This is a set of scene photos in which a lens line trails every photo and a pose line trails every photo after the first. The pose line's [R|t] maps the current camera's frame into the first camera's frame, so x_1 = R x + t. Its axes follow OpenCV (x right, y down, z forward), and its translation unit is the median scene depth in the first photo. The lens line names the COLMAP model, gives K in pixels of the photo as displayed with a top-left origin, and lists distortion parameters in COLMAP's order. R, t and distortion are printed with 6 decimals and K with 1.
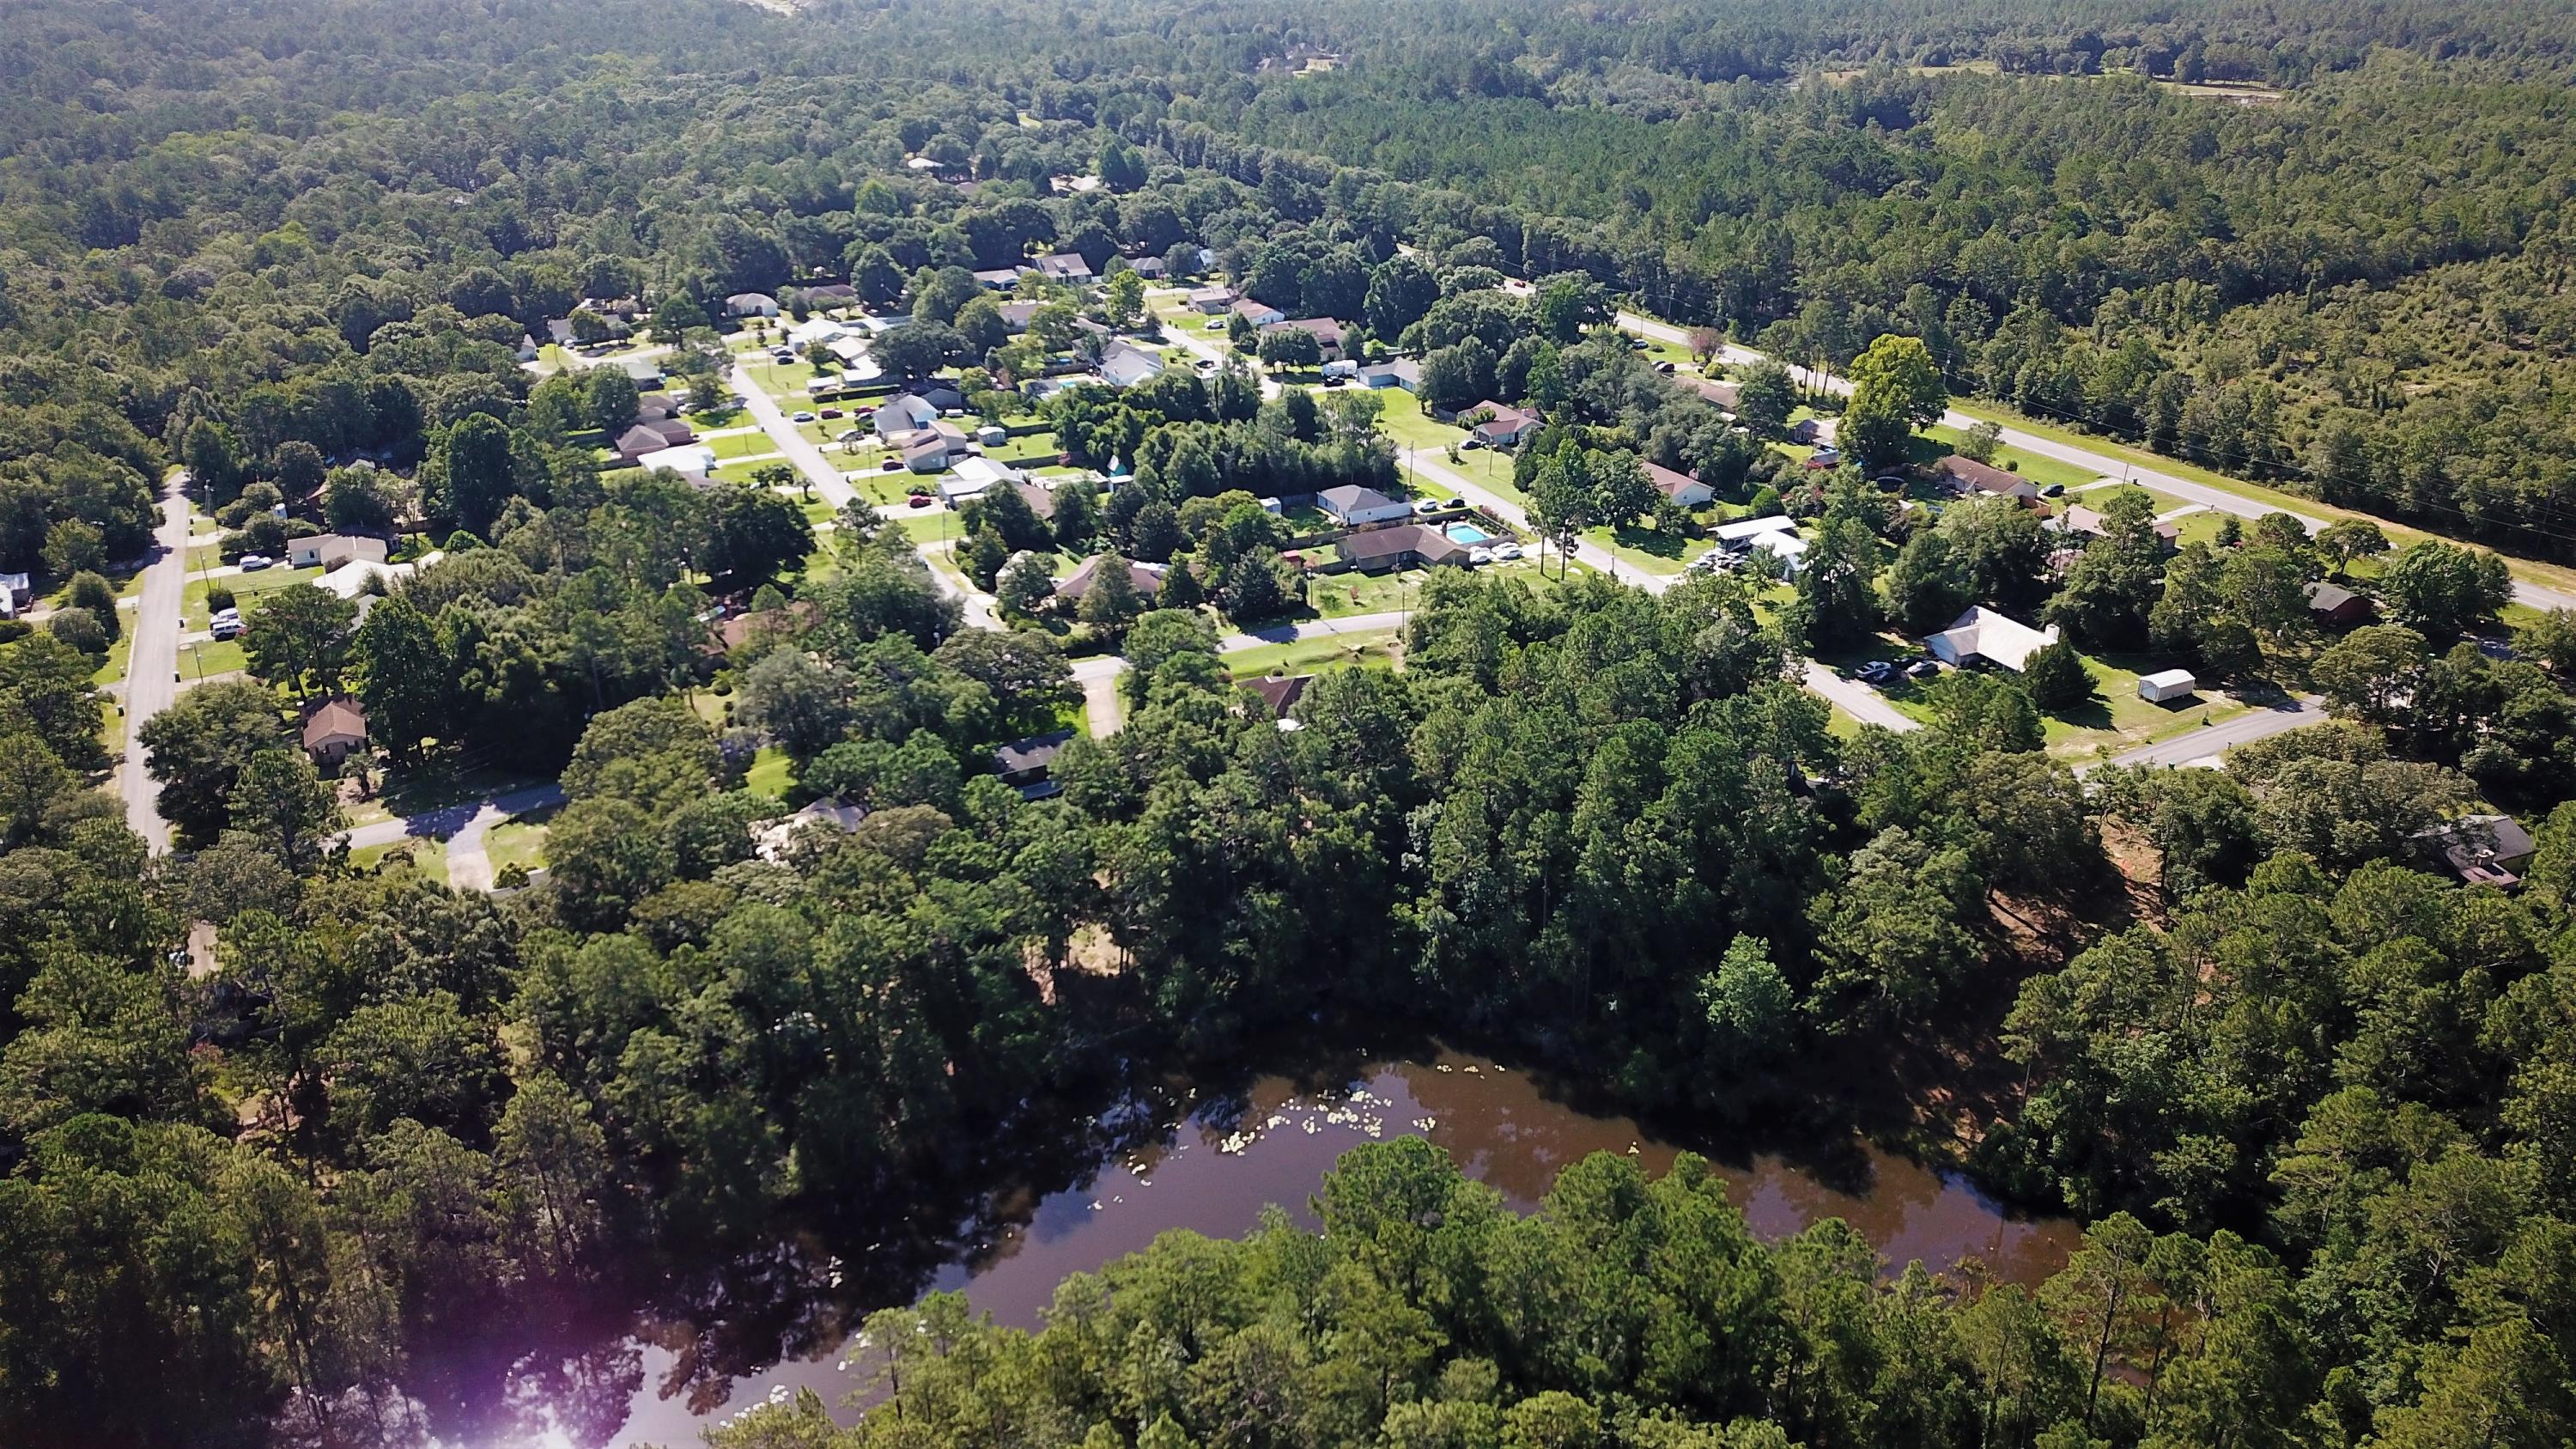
lens RADIAL K [[1975.7, 0, 1286.4], [0, 1975.7, 733.3], [0, 0, 1]] dist [0.012598, -0.019733]
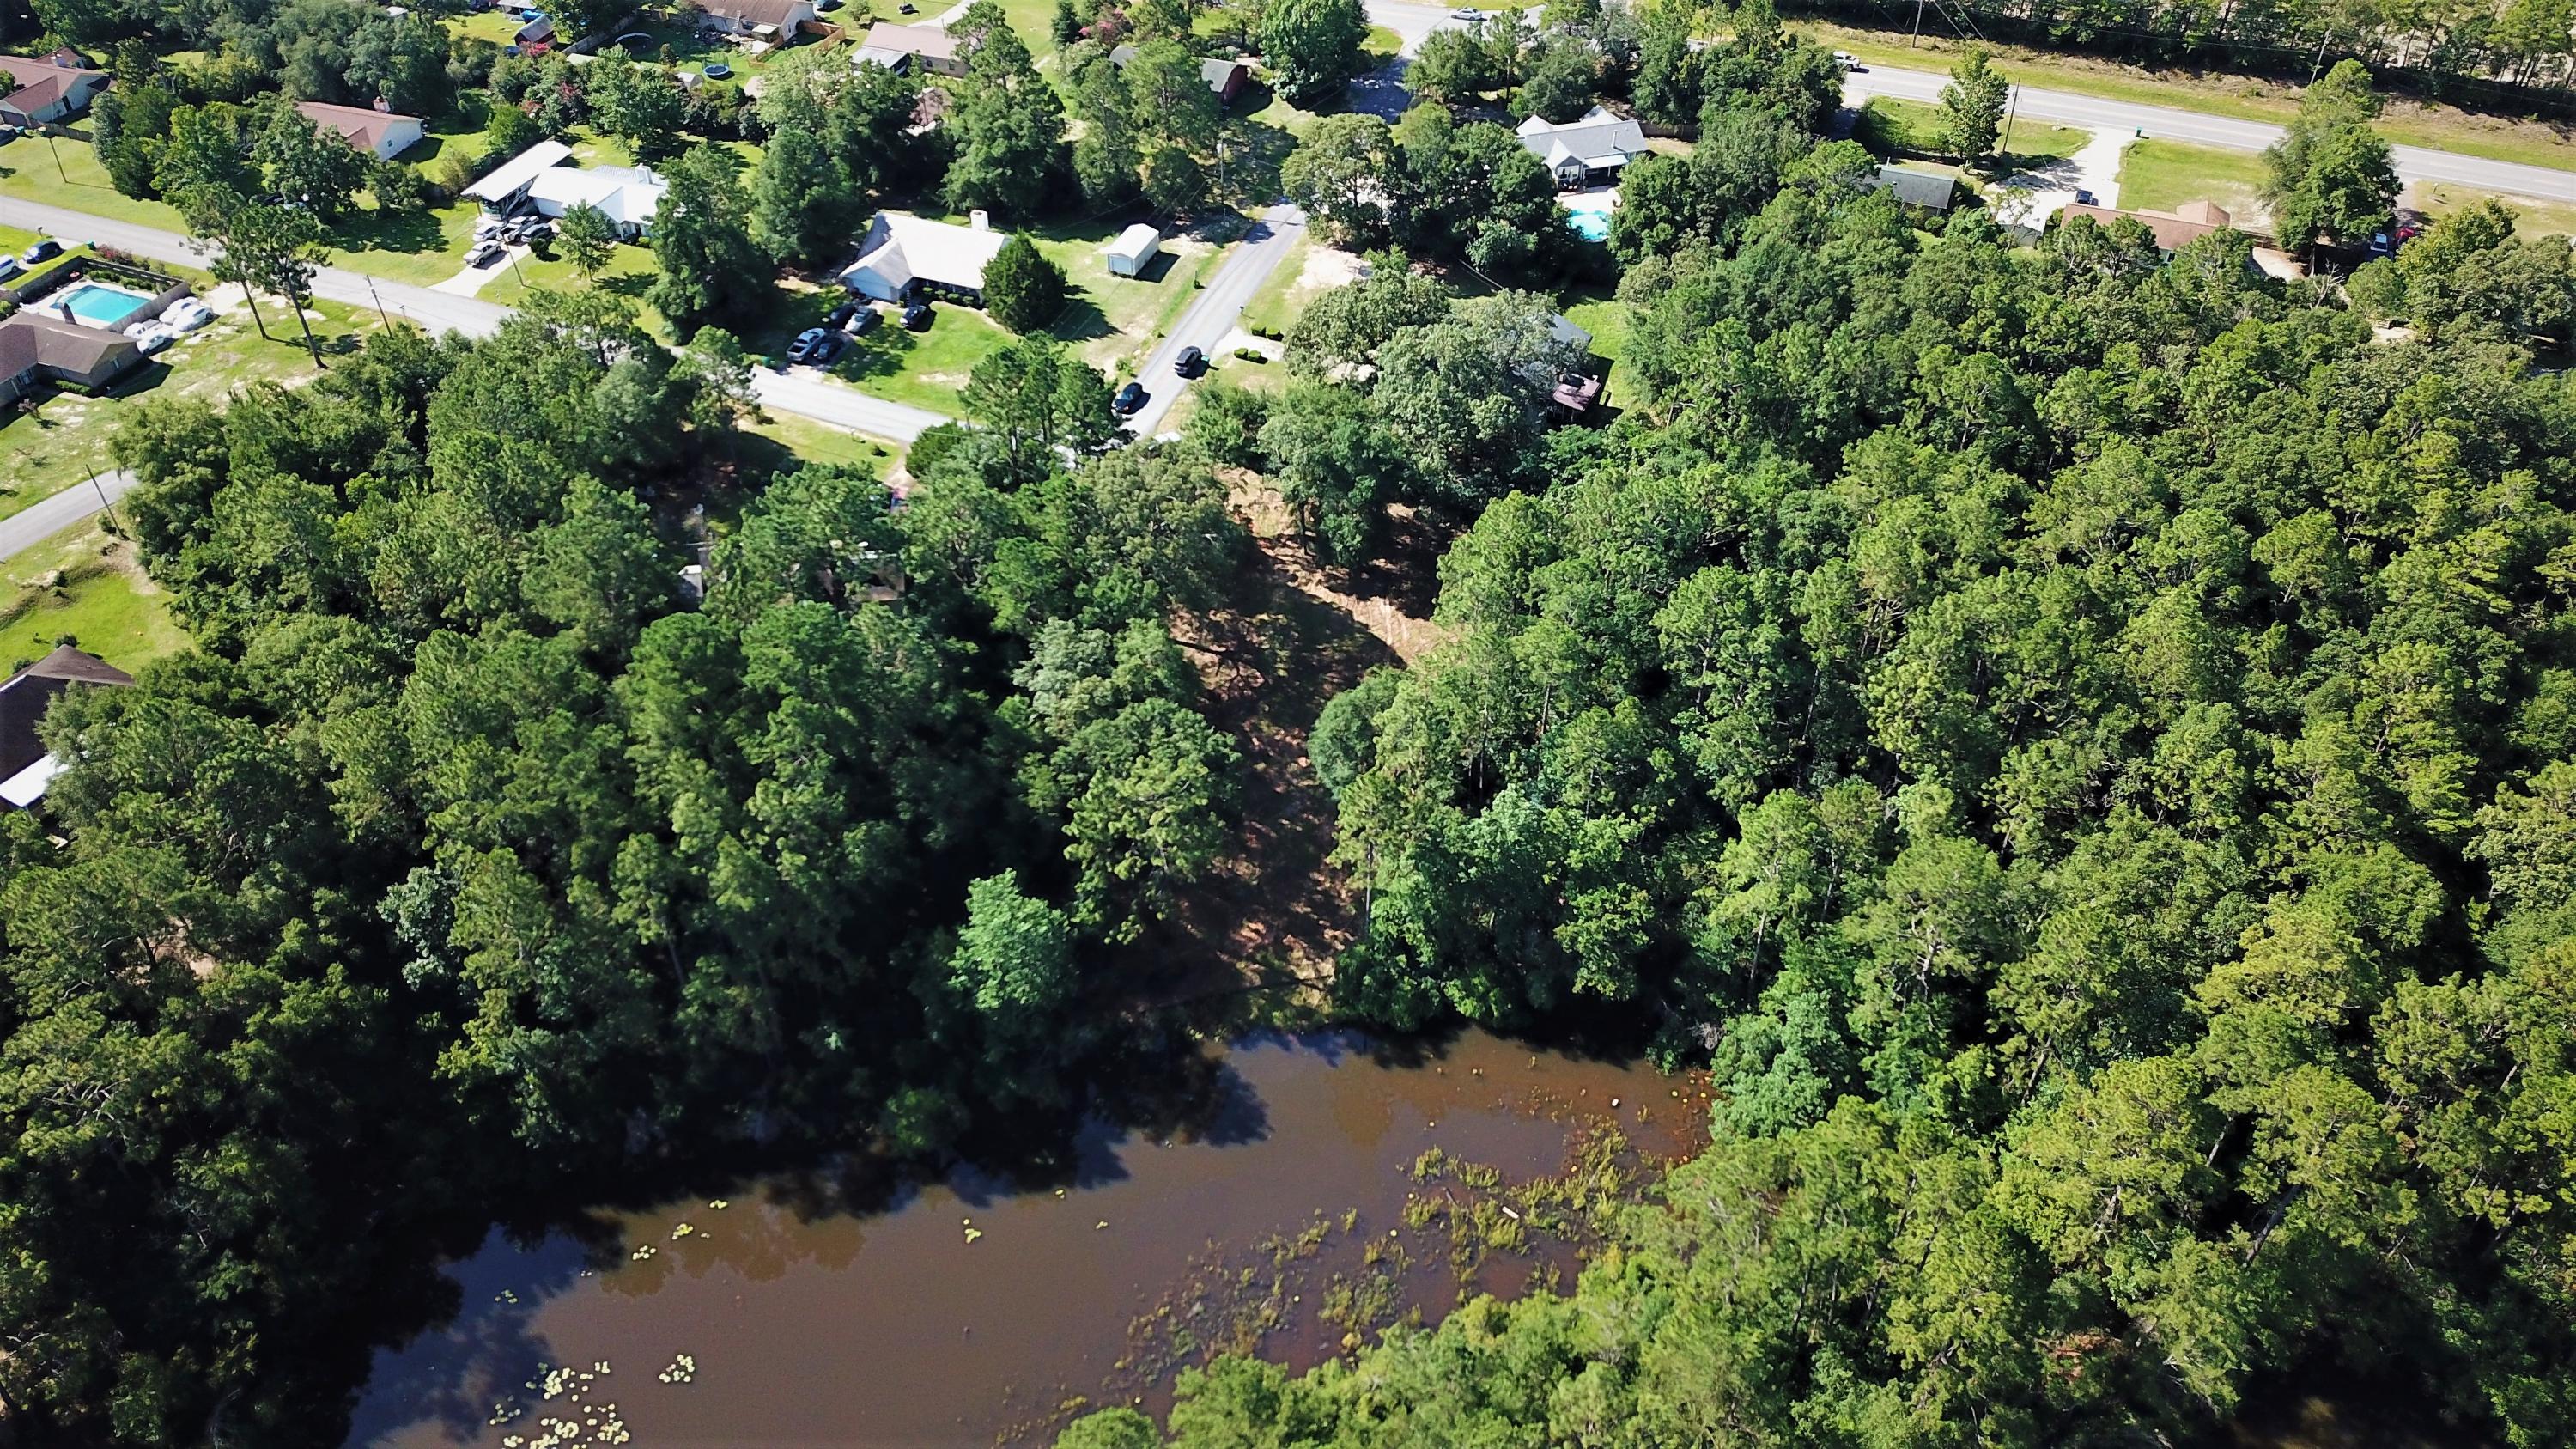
lens RADIAL K [[1975.7, 0, 1297.1], [0, 1975.7, 708.2], [0, 0, 1]] dist [0.012598, -0.019733]
pose [[0.738390, -0.432914, 0.517074, -0.015800], [0.279901, 0.894323, 0.349058, -0.119918], [-0.613543, -0.113012, 0.781533, 0.281747]]
